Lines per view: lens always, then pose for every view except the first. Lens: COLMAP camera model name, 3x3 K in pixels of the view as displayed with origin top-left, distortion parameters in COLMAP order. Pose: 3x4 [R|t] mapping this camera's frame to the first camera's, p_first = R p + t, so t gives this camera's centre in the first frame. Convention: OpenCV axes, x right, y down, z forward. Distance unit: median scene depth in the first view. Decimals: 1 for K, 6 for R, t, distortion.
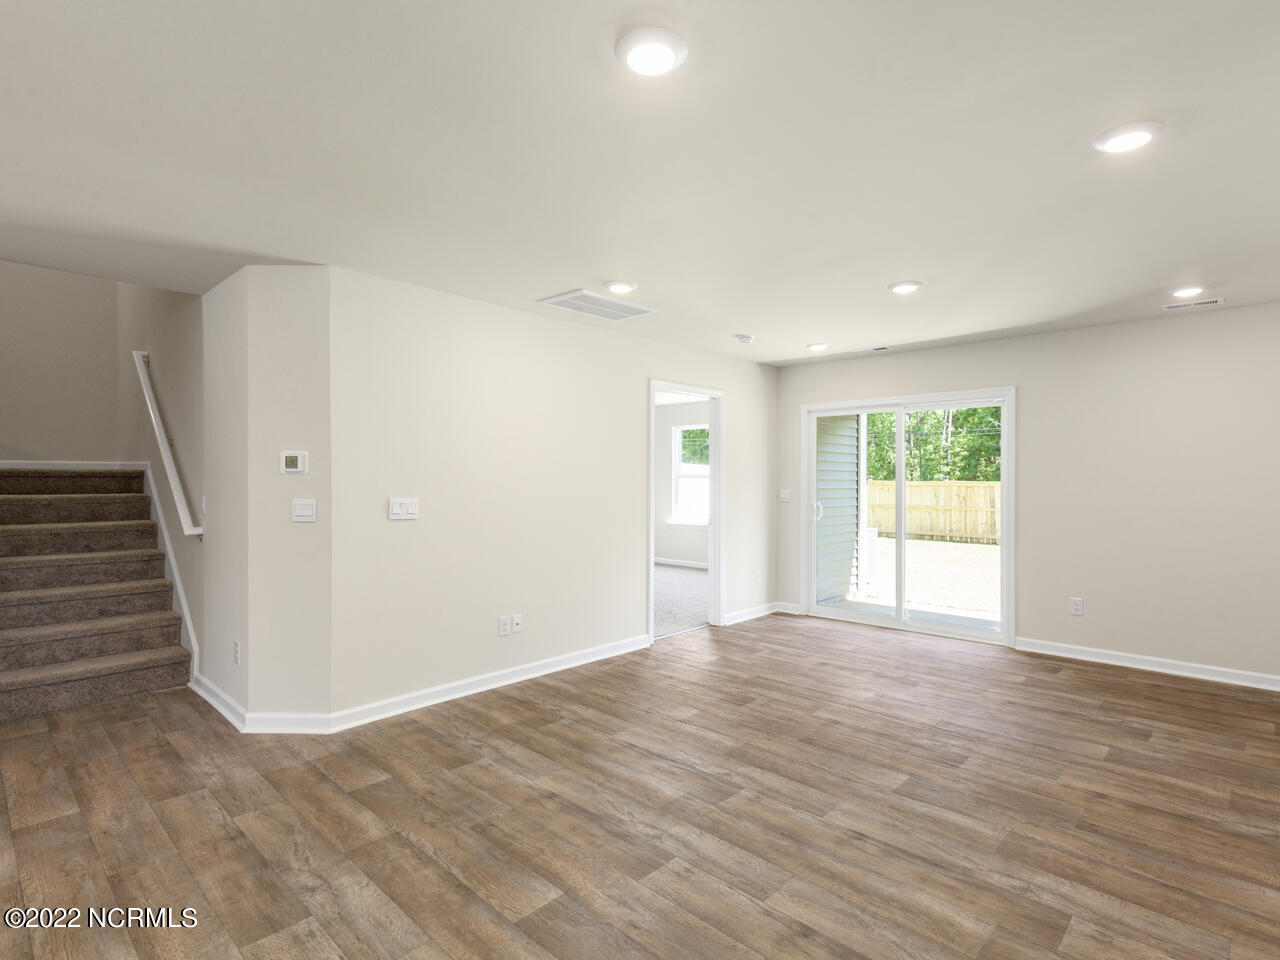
lens RADIAL K [[651.4, 0, 643.8], [0, 651.4, 493.7], [0, 0, 1]] dist [0.003142, 0.000136]
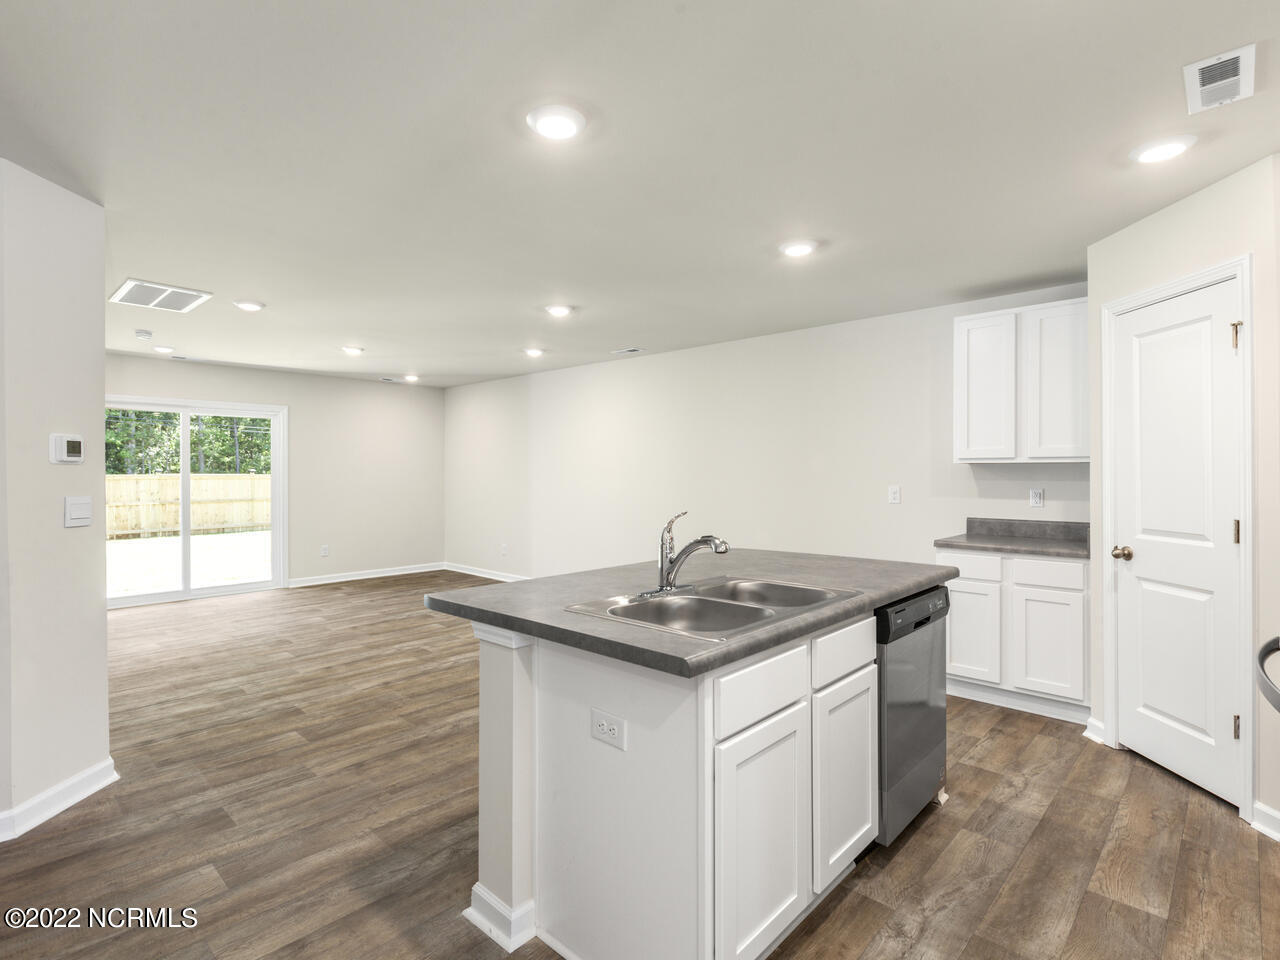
lens RADIAL K [[651.4, 0, 634.6], [0, 651.4, 483.6], [0, 0, 1]] dist [0.003142, 0.000136]
pose [[0.003789, -0.020483, 0.999783, -1.445448], [0.022787, 0.999532, 0.020392, -0.008756], [-0.999733, 0.022705, 0.004254, 0.371293]]
